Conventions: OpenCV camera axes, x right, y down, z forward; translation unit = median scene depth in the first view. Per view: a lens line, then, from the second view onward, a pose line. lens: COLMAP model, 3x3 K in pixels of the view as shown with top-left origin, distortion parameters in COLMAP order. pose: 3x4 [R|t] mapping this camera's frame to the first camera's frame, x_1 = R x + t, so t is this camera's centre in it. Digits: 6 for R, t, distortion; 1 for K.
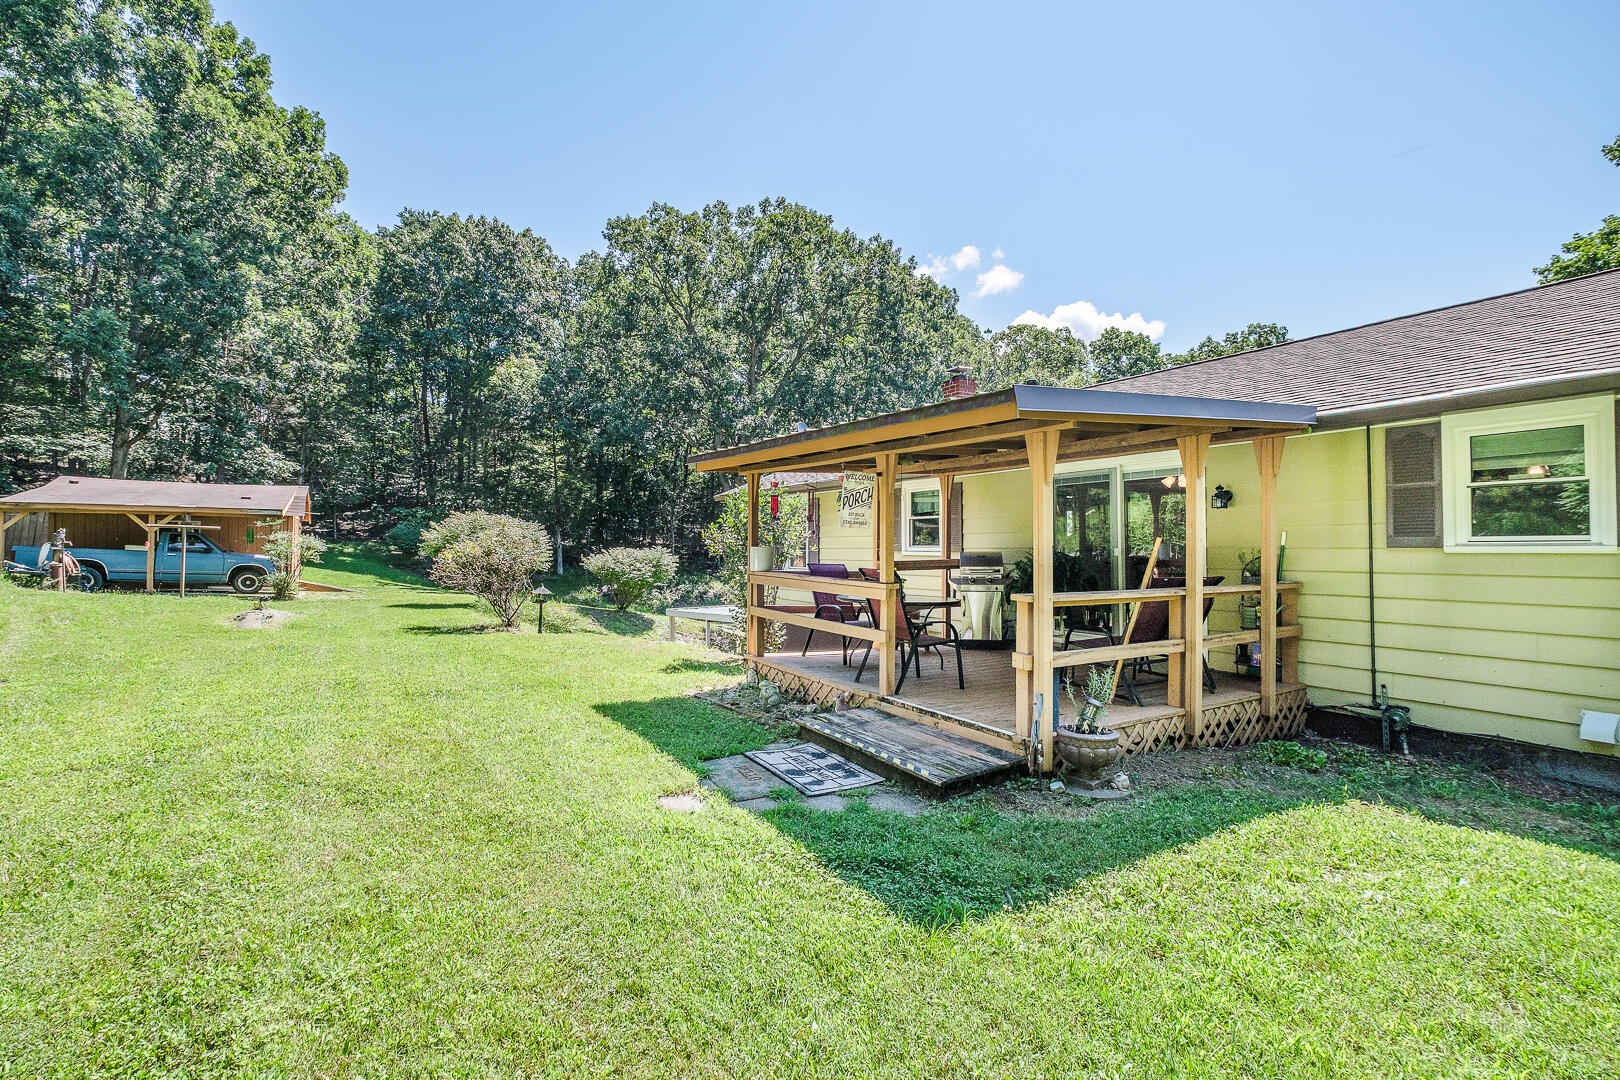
lens RADIAL K [[706.2, 0, 793.8], [0, 706.2, 532.3], [0, 0, 1]] dist [0.013694, -0.000518]
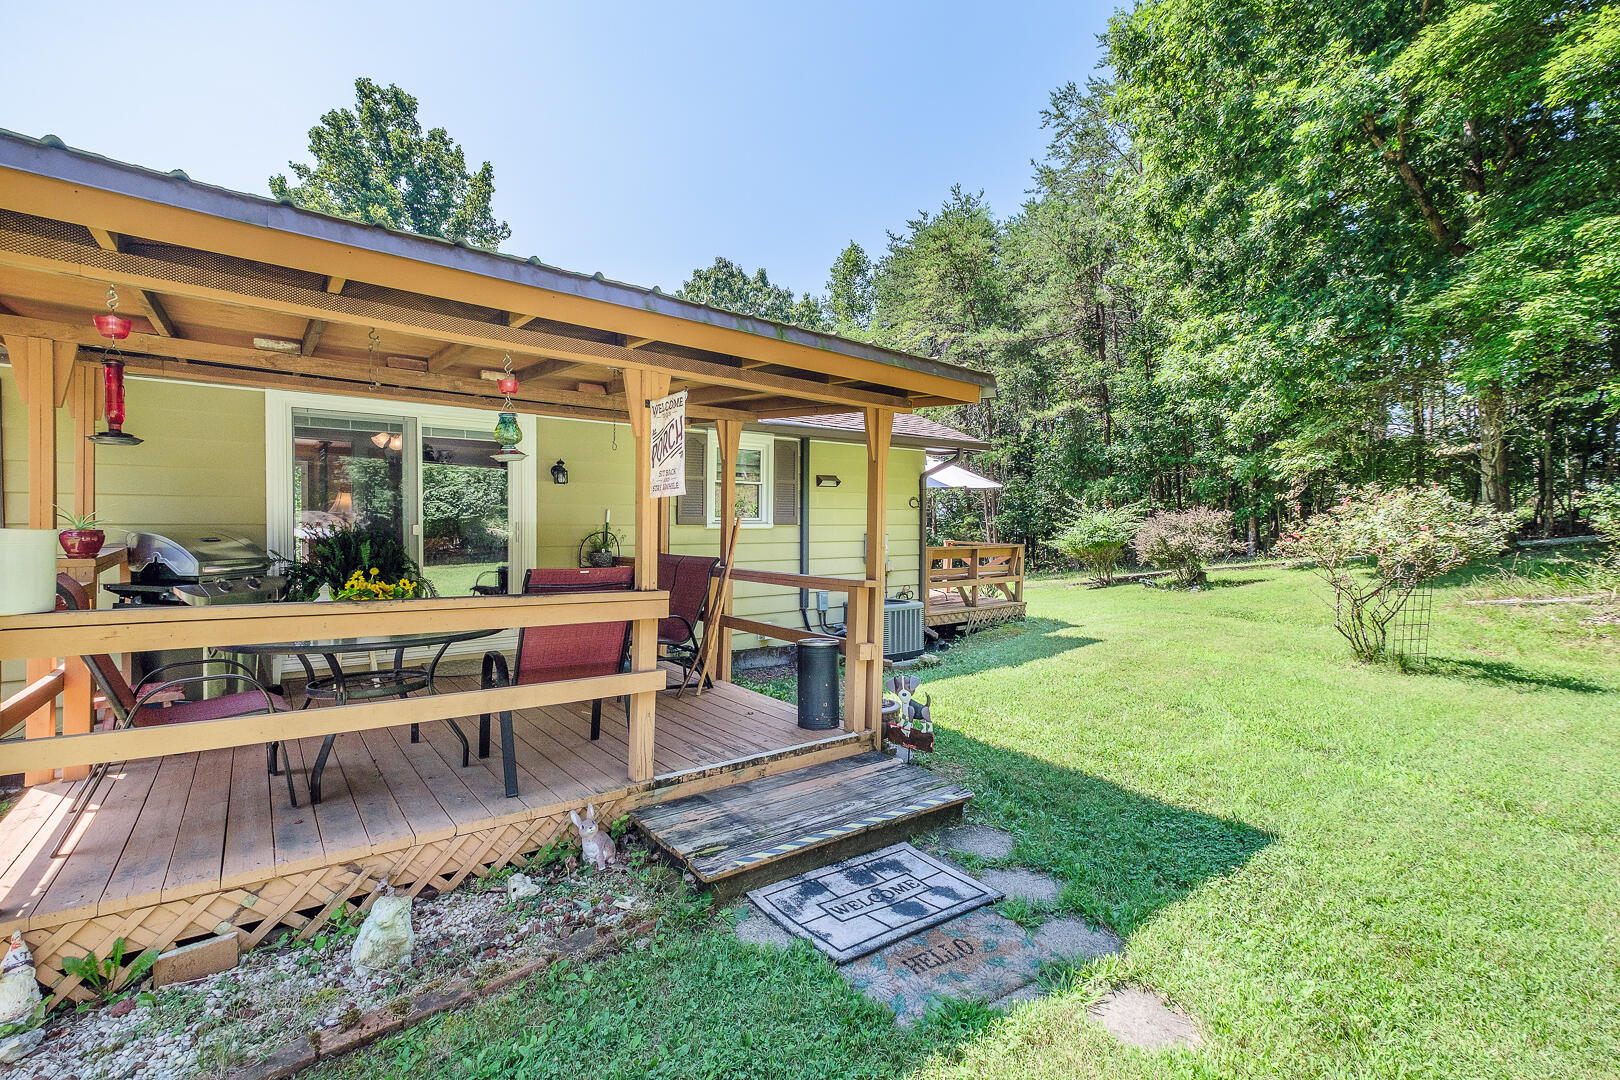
lens RADIAL K [[706.2, 0, 793.8], [0, 706.2, 532.3], [0, 0, 1]] dist [0.013694, -0.000518]
pose [[-0.087355, -0.017371, 0.996026, -0.583957], [-0.029754, 0.999447, 0.014821, 0.013245], [-0.995733, -0.028341, -0.087824, 1.157512]]
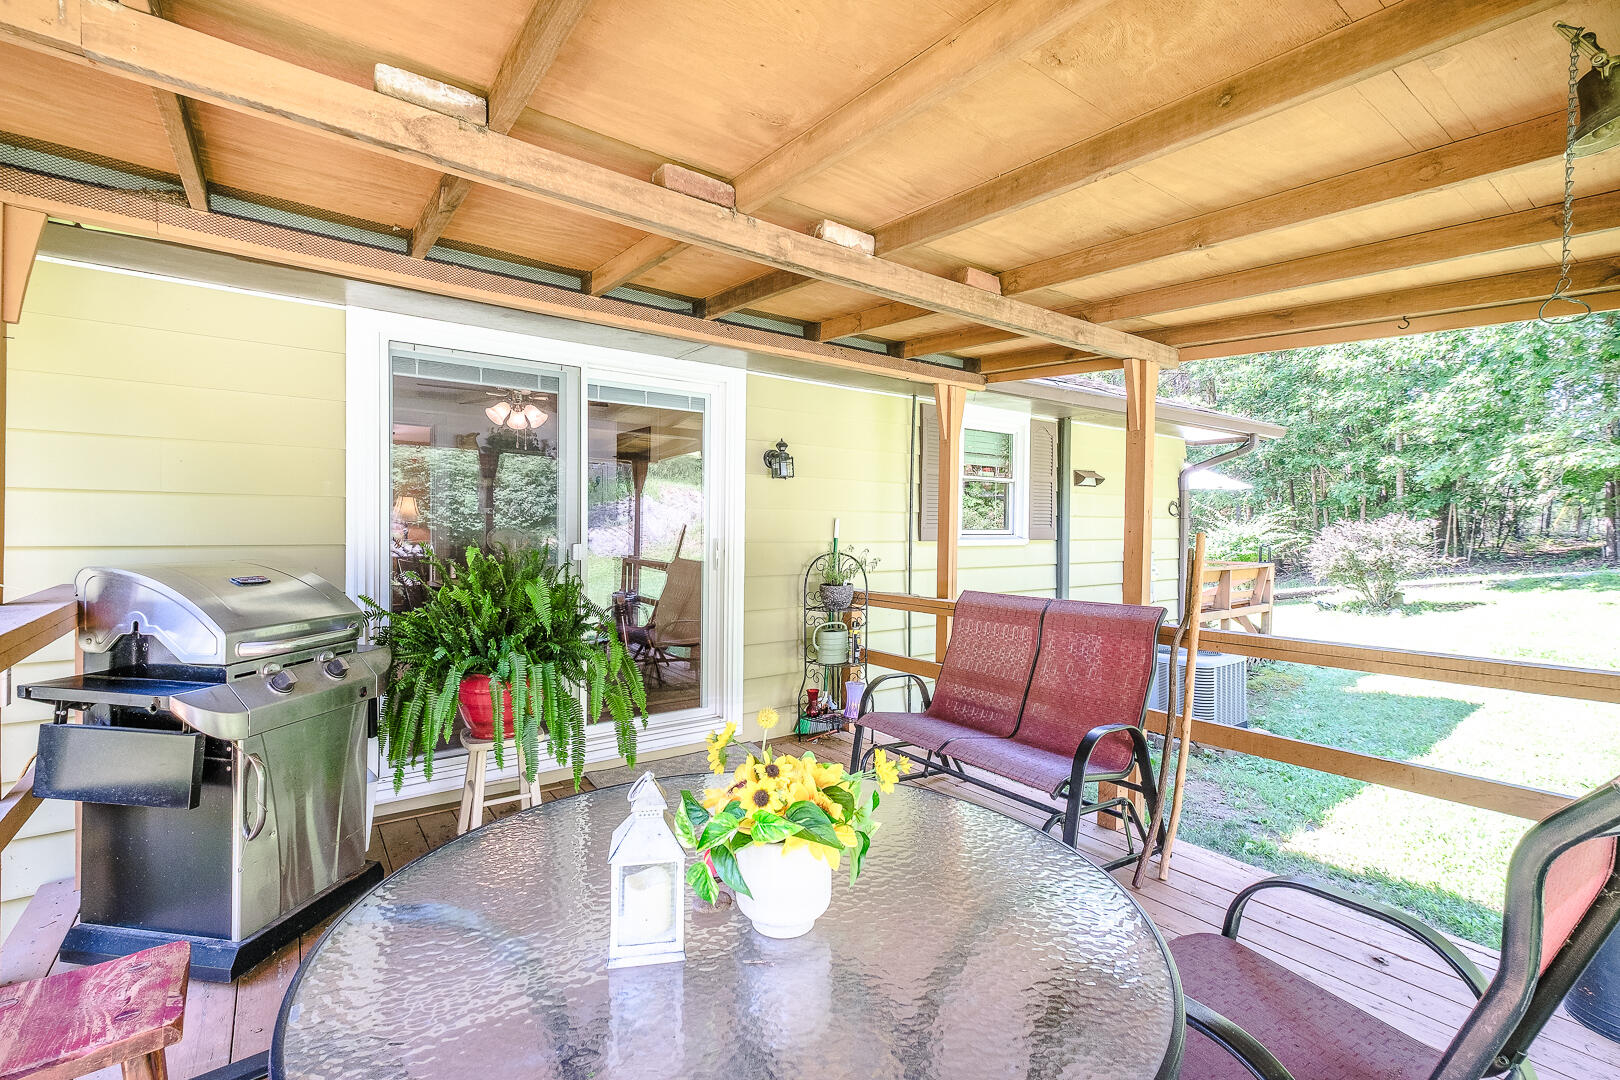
lens RADIAL K [[706.2, 0, 793.8], [0, 706.2, 532.3], [0, 0, 1]] dist [0.013694, -0.000518]
pose [[-0.062984, -0.006526, 0.997993, -0.001080], [-0.030480, 0.999525, 0.004612, 0.015033], [-0.997549, -0.030128, -0.063152, 1.562657]]
